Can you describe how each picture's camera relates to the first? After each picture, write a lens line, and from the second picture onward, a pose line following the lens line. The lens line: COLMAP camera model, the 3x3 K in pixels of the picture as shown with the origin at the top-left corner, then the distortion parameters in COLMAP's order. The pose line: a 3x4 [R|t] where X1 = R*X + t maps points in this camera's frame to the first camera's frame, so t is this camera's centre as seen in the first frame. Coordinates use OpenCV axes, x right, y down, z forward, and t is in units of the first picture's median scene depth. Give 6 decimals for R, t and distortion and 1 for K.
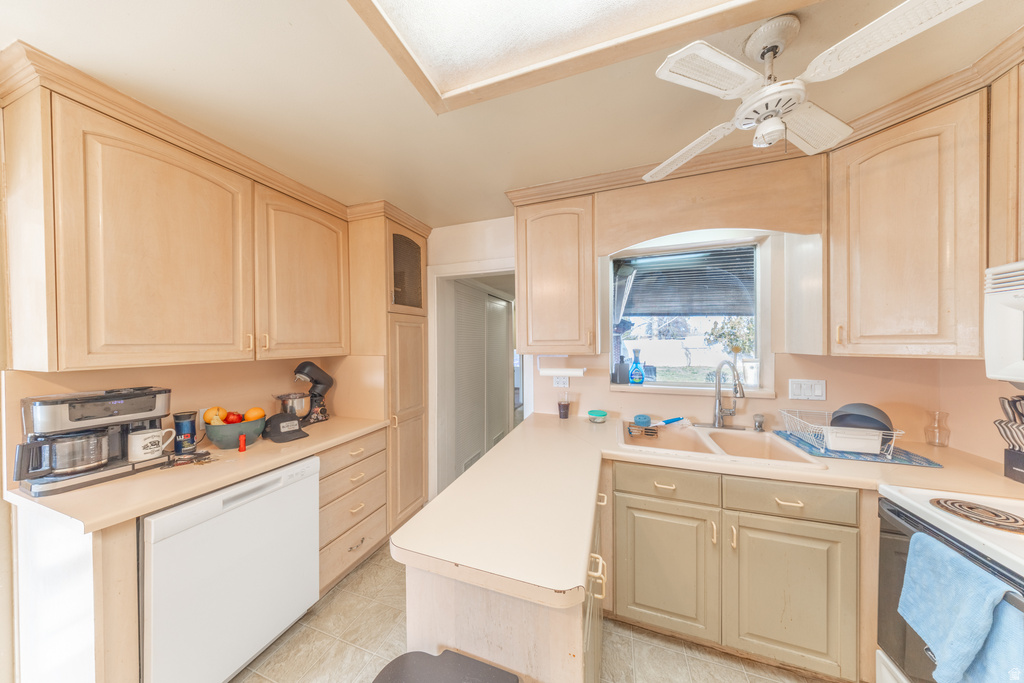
lens RADIAL K [[296.7, 0, 510.0], [0, 296.7, 343.8], [0, 0, 1]] dist [0.007700, -0.000613]
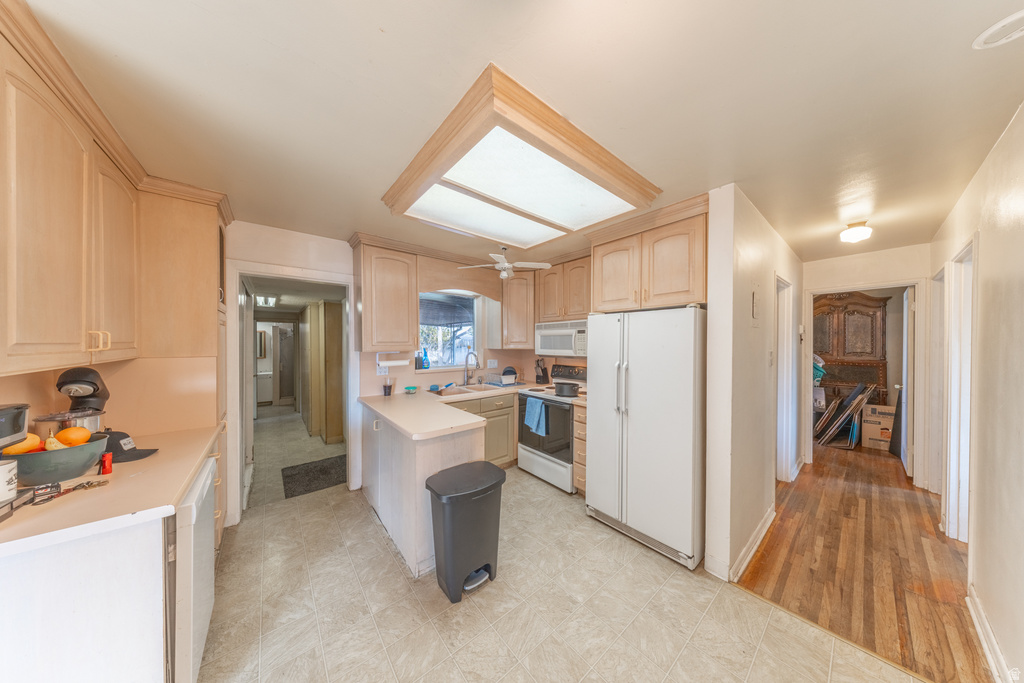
lens RADIAL K [[296.7, 0, 517.2], [0, 296.7, 343.2], [0, 0, 1]] dist [0.007700, -0.000613]
pose [[0.505467, 0.006127, 0.862824, -1.005508], [-0.000509, 0.999977, -0.006803, 0.004728], [-0.862846, 0.003000, 0.505459, -0.383720]]
